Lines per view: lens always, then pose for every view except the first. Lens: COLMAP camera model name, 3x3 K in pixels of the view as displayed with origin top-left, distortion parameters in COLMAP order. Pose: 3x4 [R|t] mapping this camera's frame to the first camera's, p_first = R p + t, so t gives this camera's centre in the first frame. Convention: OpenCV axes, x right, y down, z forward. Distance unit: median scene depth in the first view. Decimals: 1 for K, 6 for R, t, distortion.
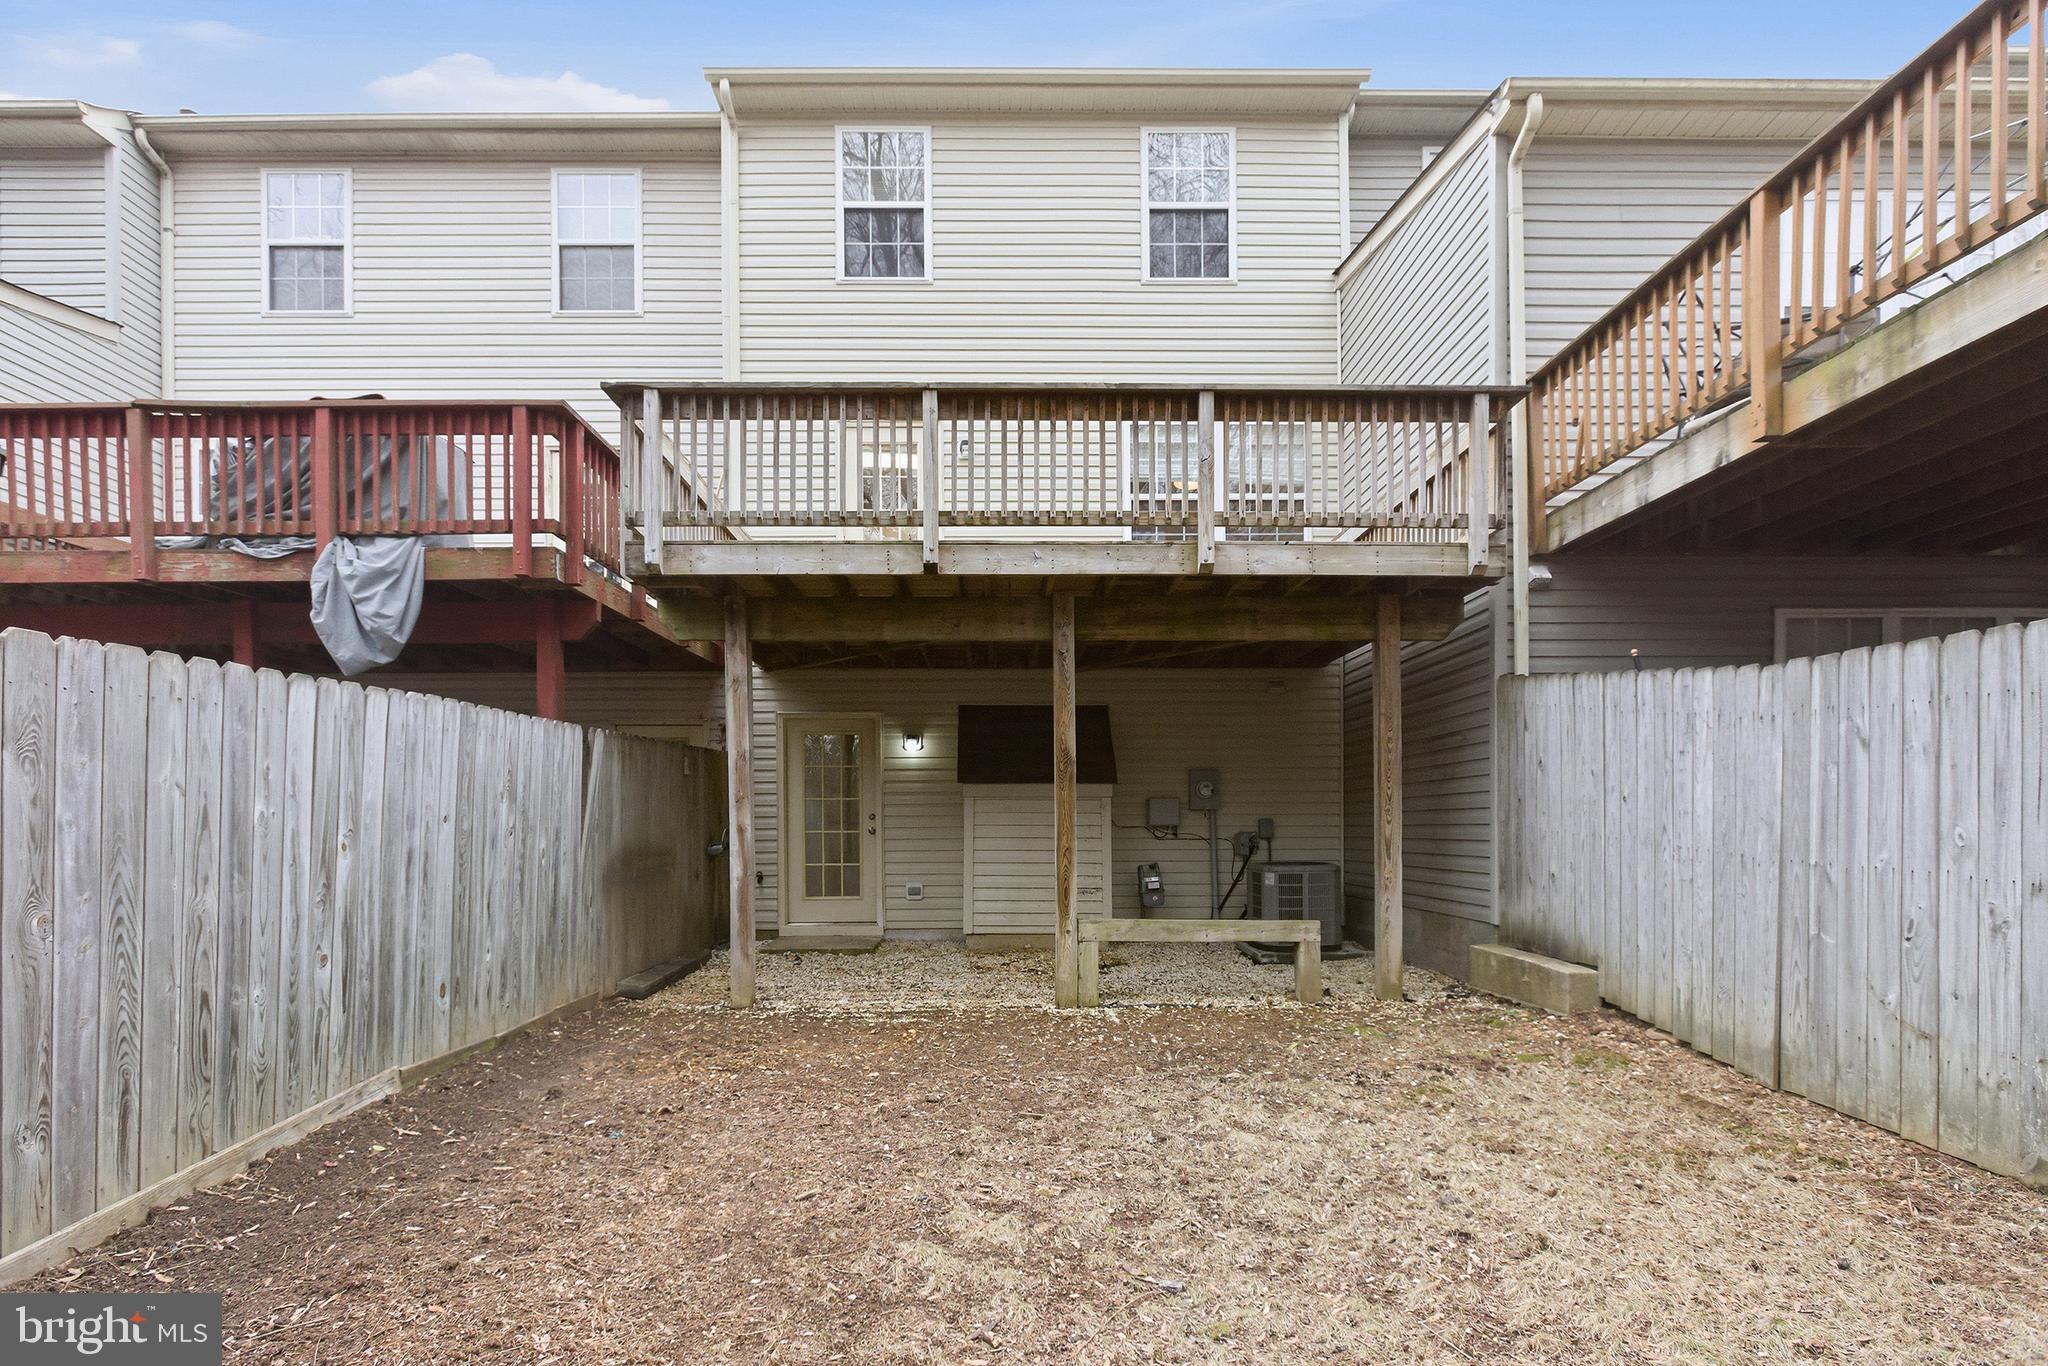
lens RADIAL K [[990.6, 0, 1019.9], [0, 990.6, 832.5], [0, 0, 1]] dist [-0.004143, -0.000898]
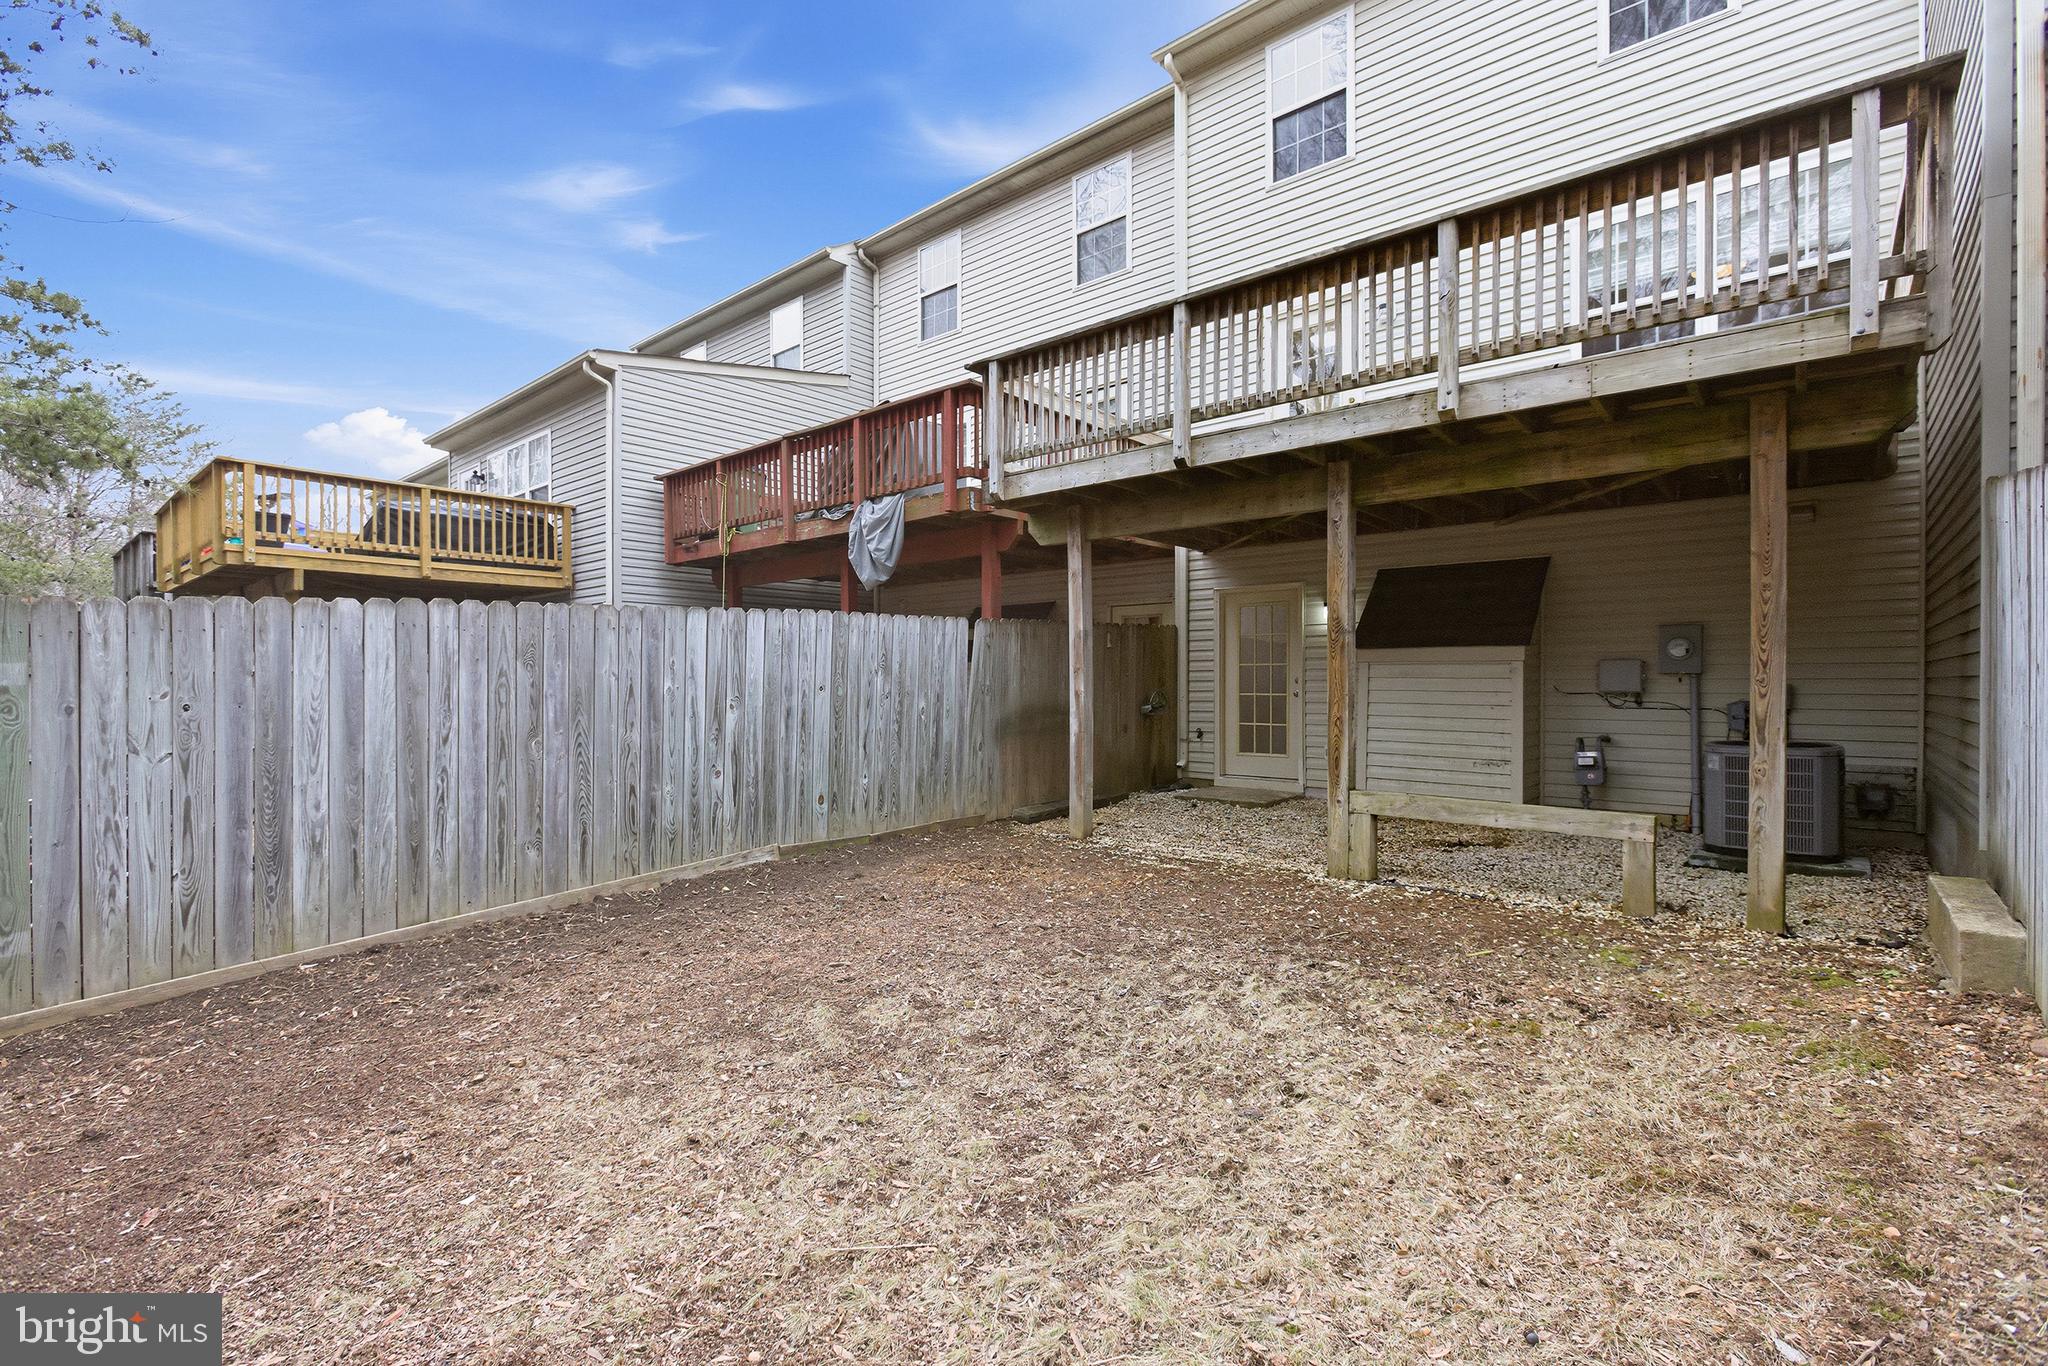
lens RADIAL K [[916.1, 0, 1024.0], [0, 916.1, 683.0], [0, 0, 1]] dist [0.000231, 0.000030]
pose [[0.744606, 0.004035, -0.667492, 0.465148], [-0.005828, 0.999983, -0.000456, -0.017966], [0.667478, 0.004230, 0.744617, 0.115176]]
